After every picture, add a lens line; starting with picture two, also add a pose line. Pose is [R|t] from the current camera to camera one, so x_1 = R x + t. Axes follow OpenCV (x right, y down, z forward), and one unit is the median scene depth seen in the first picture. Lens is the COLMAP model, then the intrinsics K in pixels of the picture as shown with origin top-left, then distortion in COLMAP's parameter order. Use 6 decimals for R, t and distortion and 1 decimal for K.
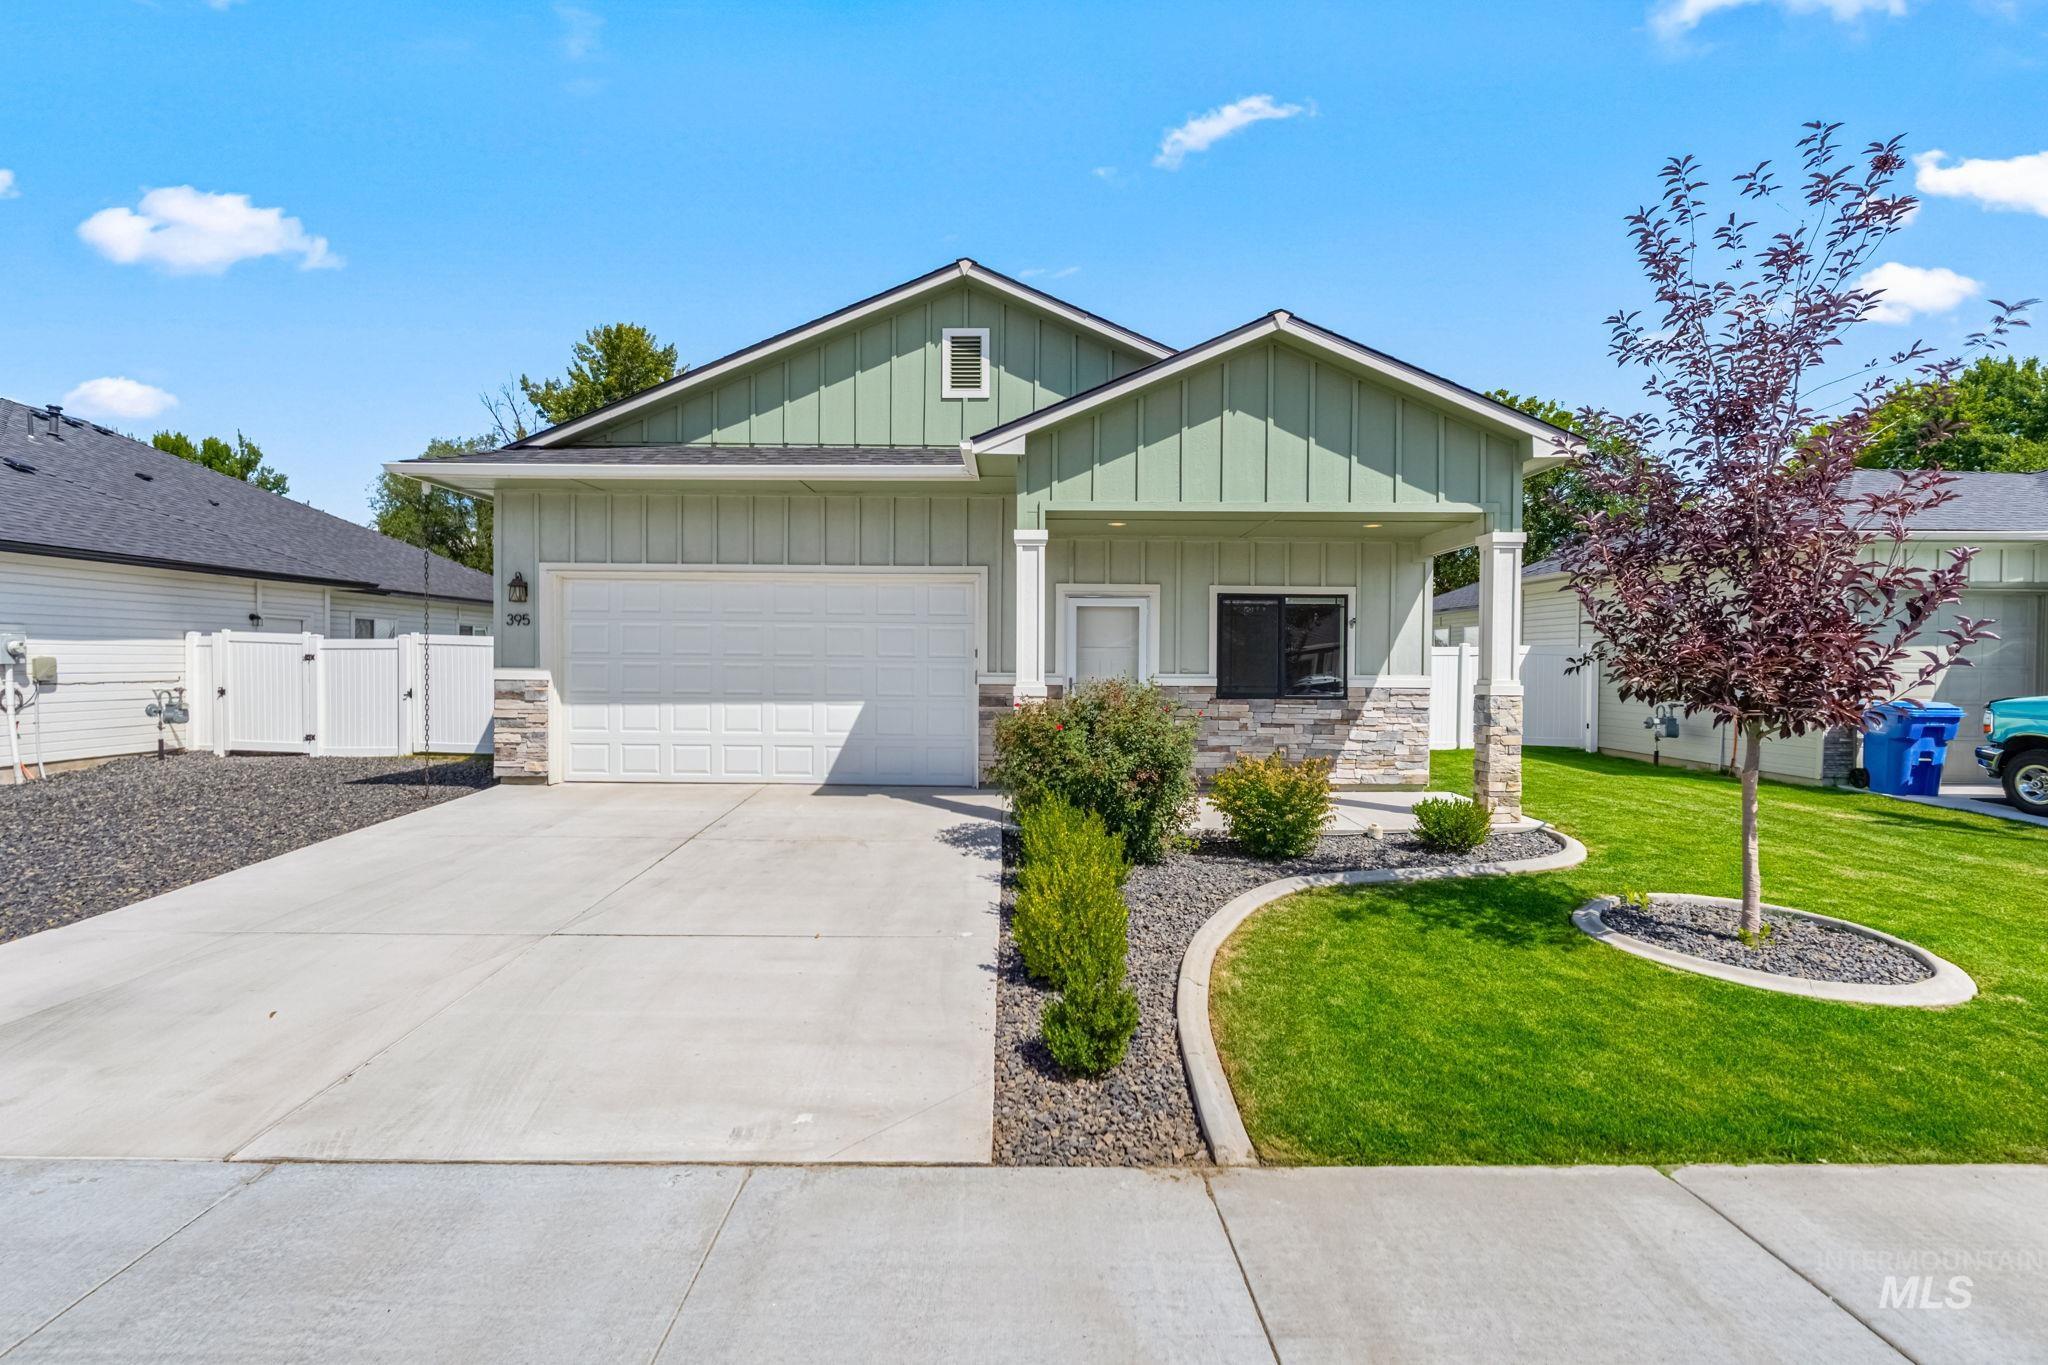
lens RADIAL K [[908.3, 0, 1020.9], [0, 908.3, 678.2], [0, 0, 1]] dist [-0.012729, -0.000368]
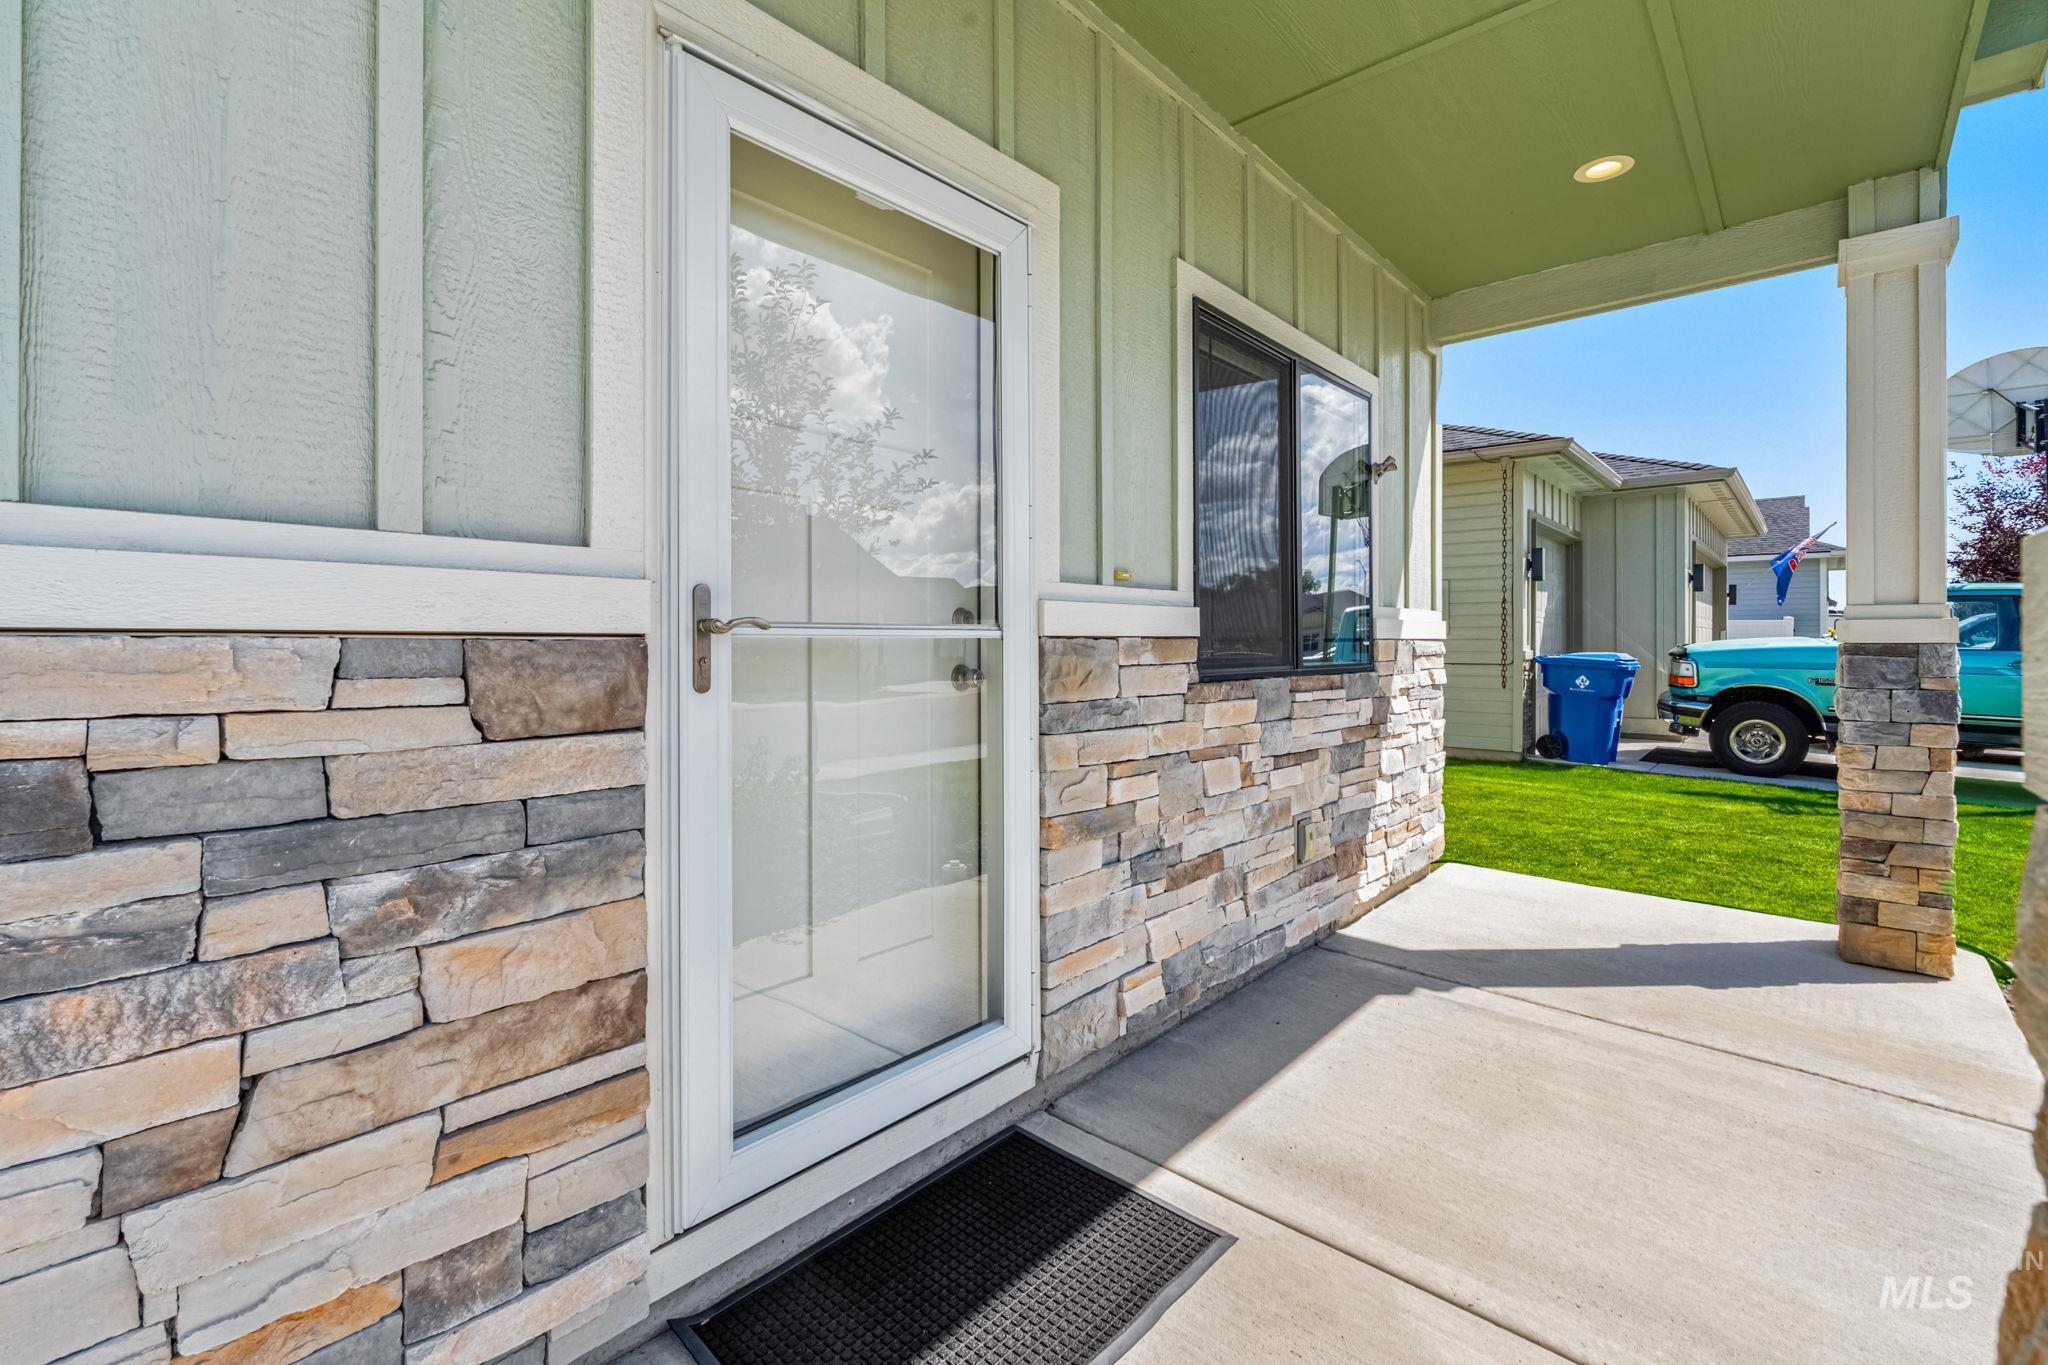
lens RADIAL K [[908.3, 0, 1024.7], [0, 908.3, 636.5], [0, 0, 1]] dist [-0.012729, -0.000368]
pose [[0.673352, -0.003933, 0.739311, -0.019326], [0.010766, 0.999932, -0.004485, 0.009447], [-0.739244, 0.010980, 0.673349, 0.855617]]
